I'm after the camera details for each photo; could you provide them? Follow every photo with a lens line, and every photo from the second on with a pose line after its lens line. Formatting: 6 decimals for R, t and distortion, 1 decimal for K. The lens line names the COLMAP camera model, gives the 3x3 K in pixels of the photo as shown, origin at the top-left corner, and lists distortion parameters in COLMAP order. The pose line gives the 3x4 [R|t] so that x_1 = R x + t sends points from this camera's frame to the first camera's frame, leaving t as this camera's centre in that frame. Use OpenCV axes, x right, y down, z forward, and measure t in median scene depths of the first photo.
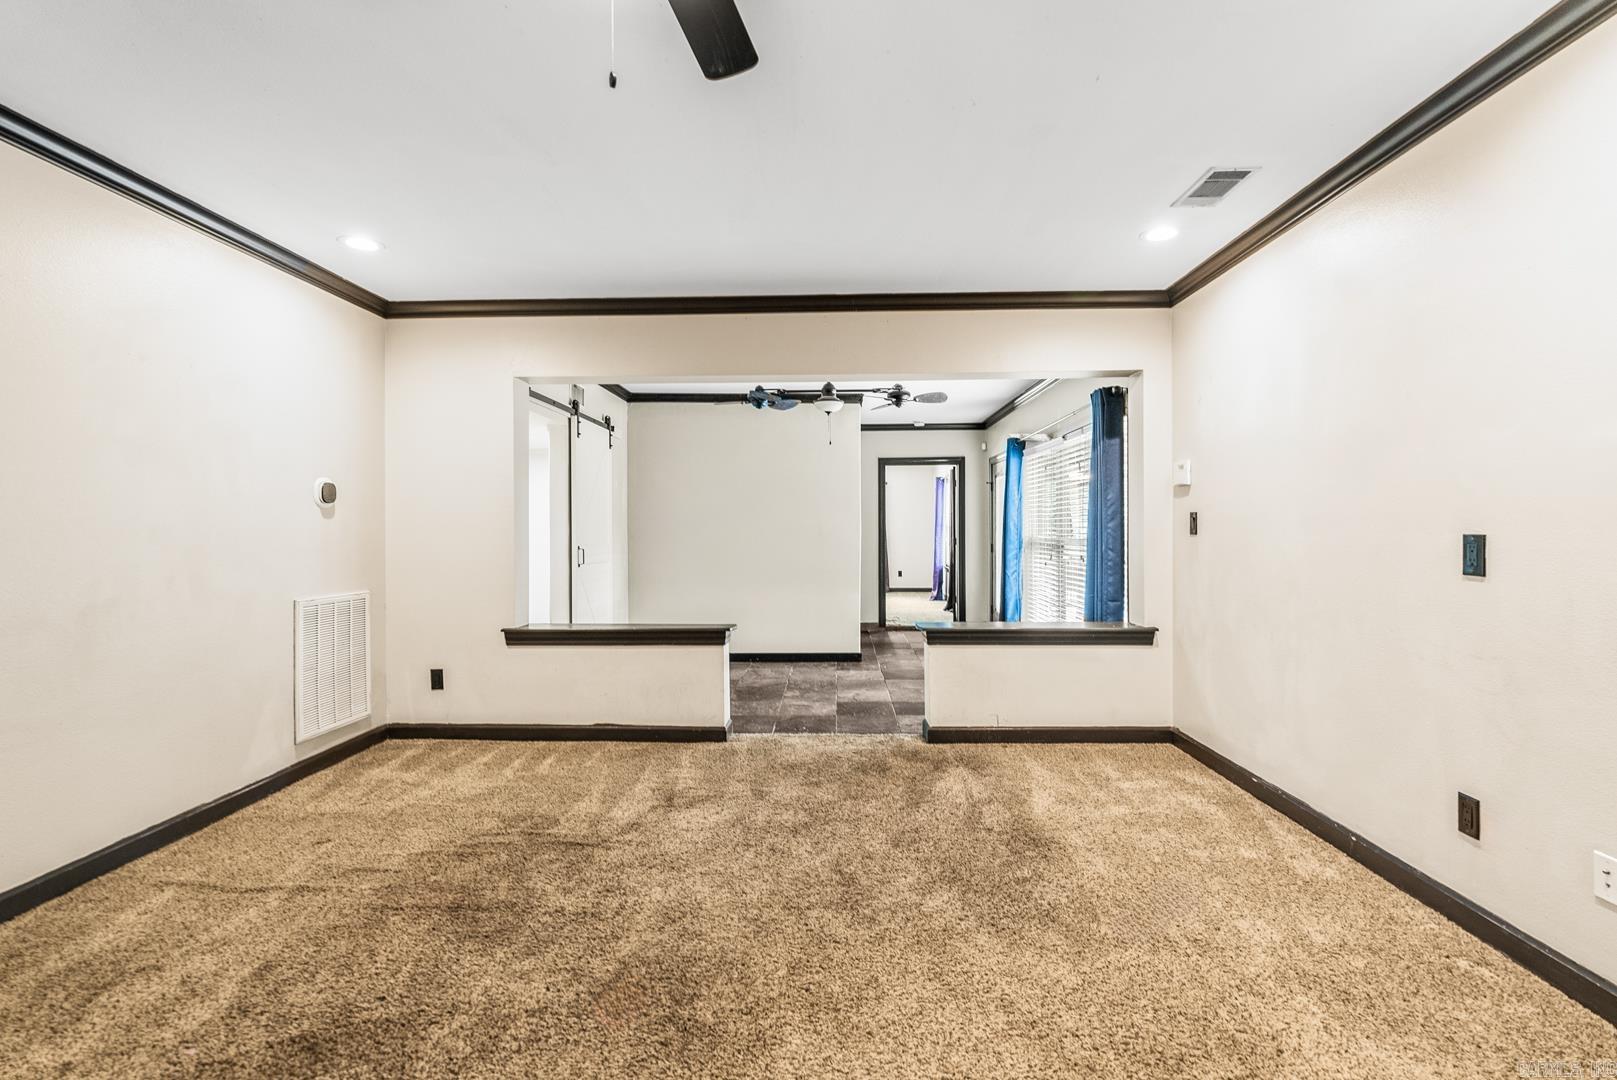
lens RADIAL K [[735.6, 0, 806.7], [0, 735.6, 532.1], [0, 0, 1]] dist [-0.009130, 0.001524]
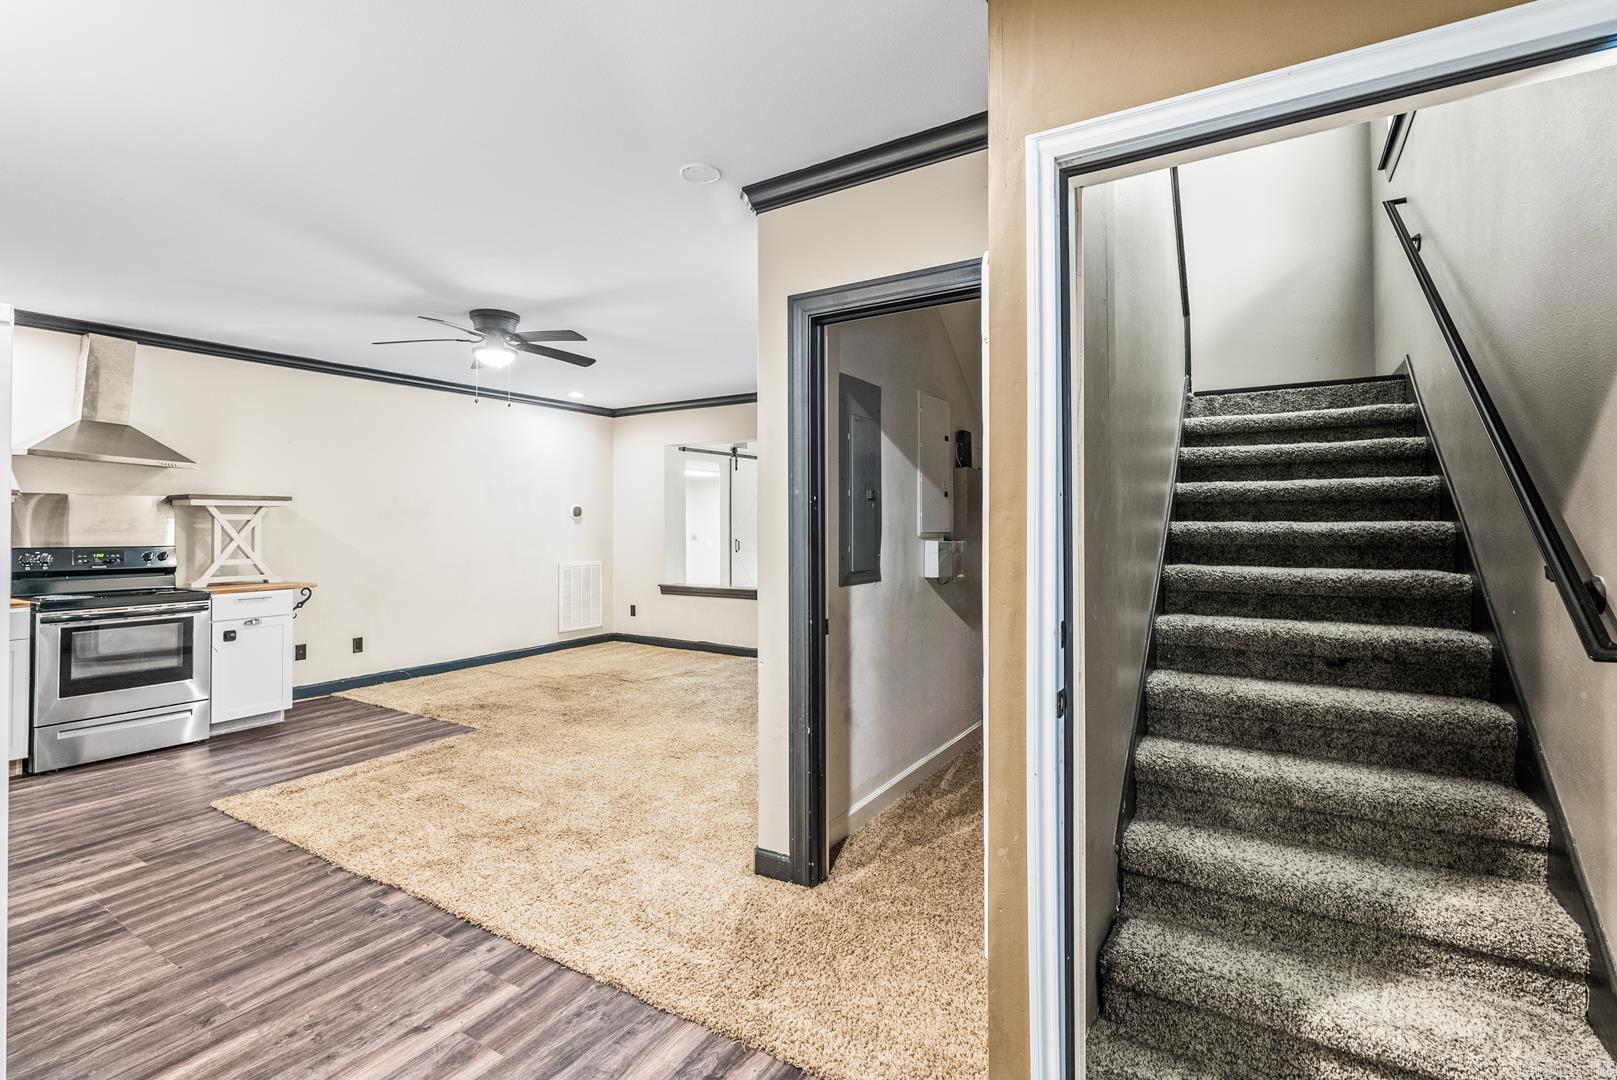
lens RADIAL K [[721.8, 0, 802.7], [0, 721.8, 511.7], [0, 0, 1]] dist [-0.008173, 0.000349]
pose [[0.867483, -0.007062, -0.497417, 0.959938], [-0.001201, 0.999867, -0.016290, -0.023648], [0.497466, 0.014728, 0.867358, -0.457093]]
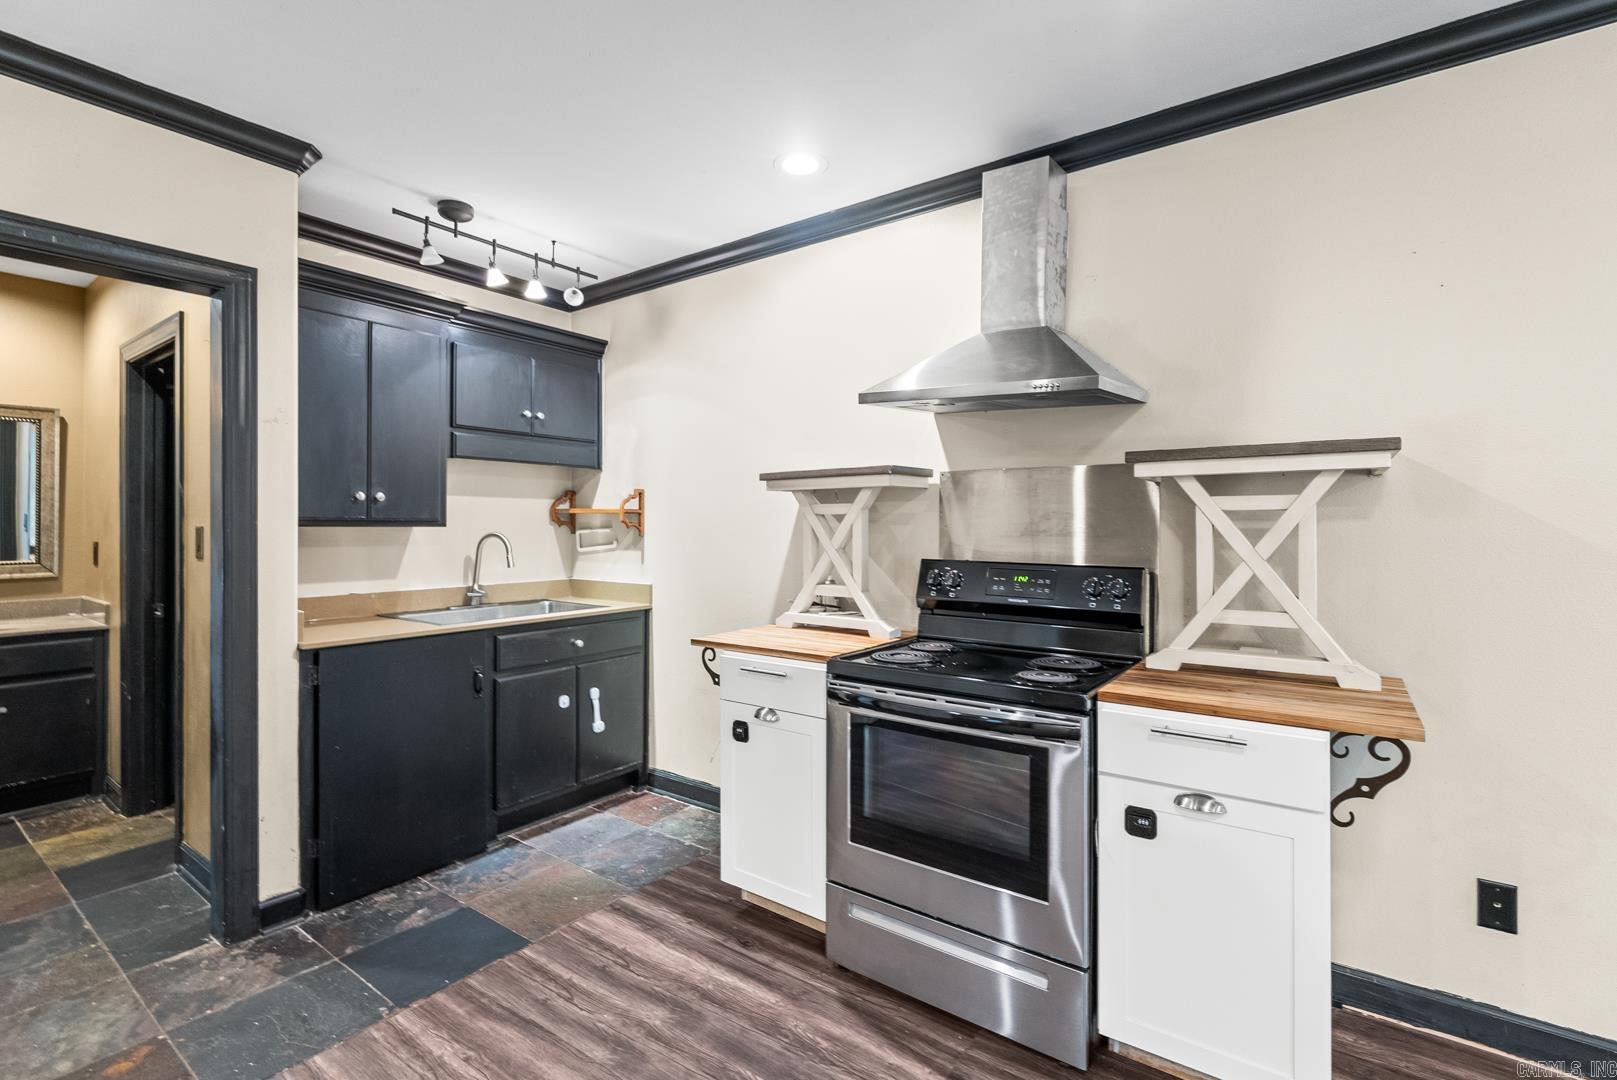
lens RADIAL K [[727.4, 0, 806.4], [0, 727.4, 521.7], [0, 0, 1]] dist [-0.010635, 0.000131]
pose [[-0.560733, 0.002378, -0.827993, -0.038246], [0.001947, 0.999997, 0.001553, -0.022230], [0.827995, -0.000741, -0.560736, 0.230090]]
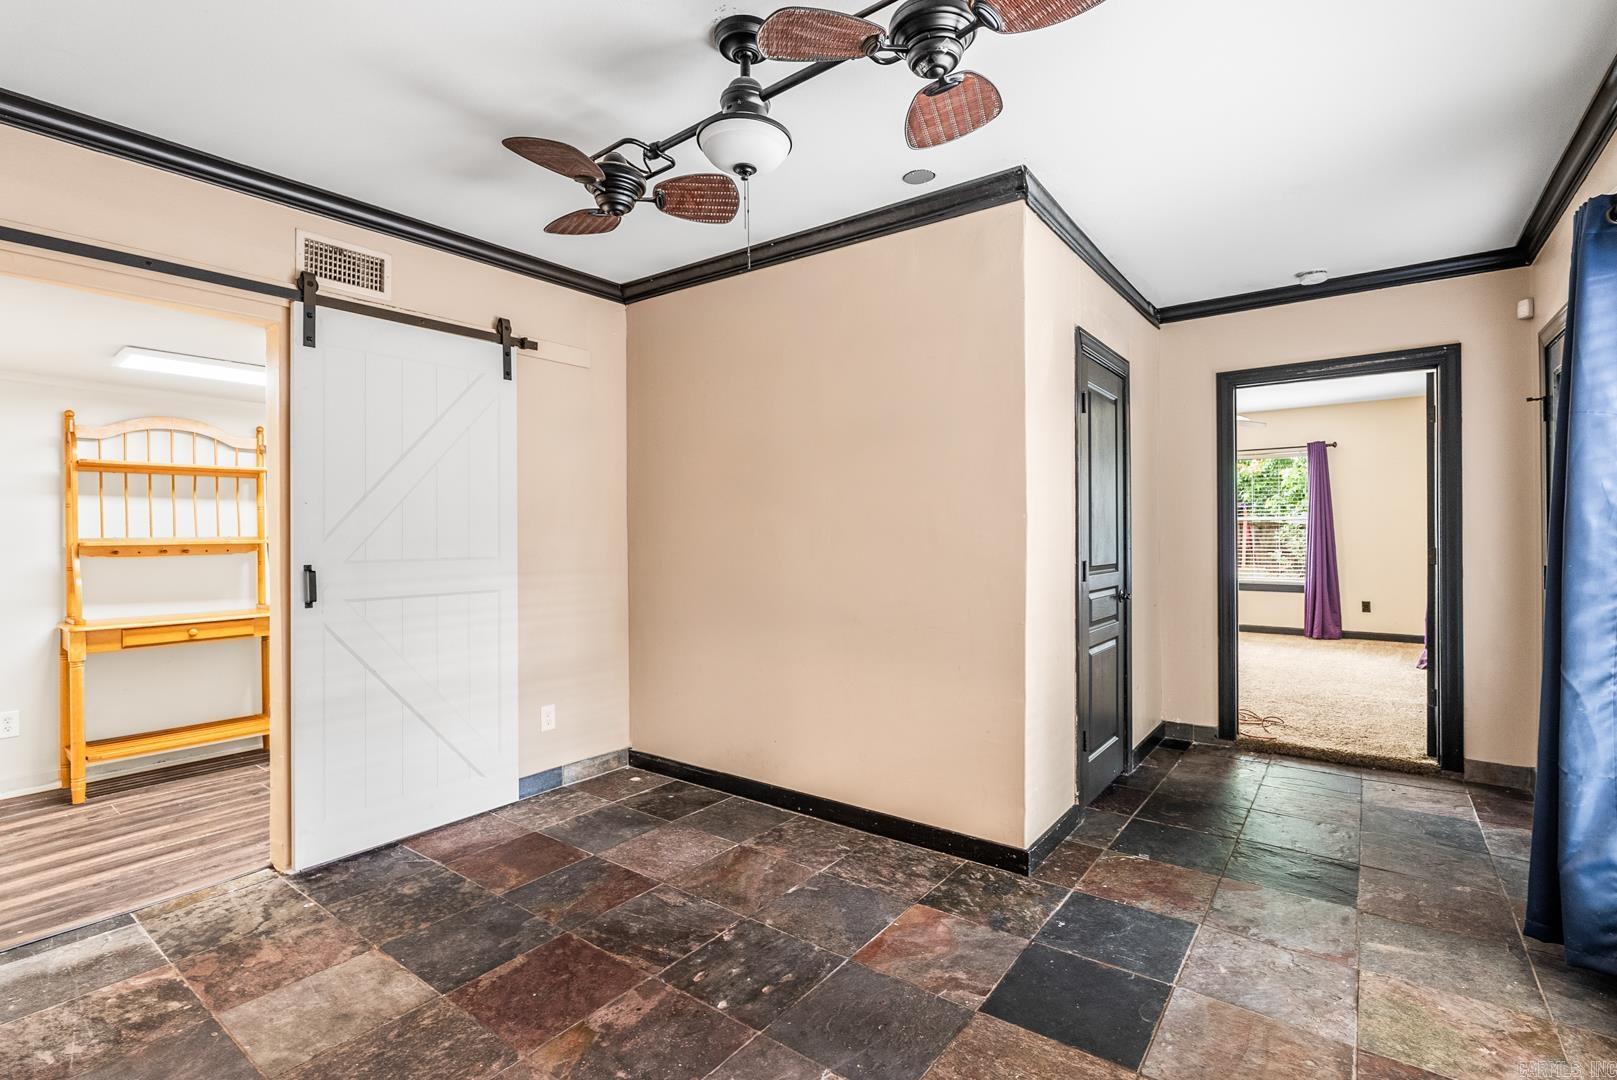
lens RADIAL K [[735.6, 0, 806.7], [0, 735.6, 532.1], [0, 0, 1]] dist [-0.009130, 0.001524]
pose [[0.821561, 0.000329, -0.570120, 0.401781], [0.002133, 0.999991, 0.003650, -0.008149], [0.570116, -0.004215, 0.821553, 1.276219]]
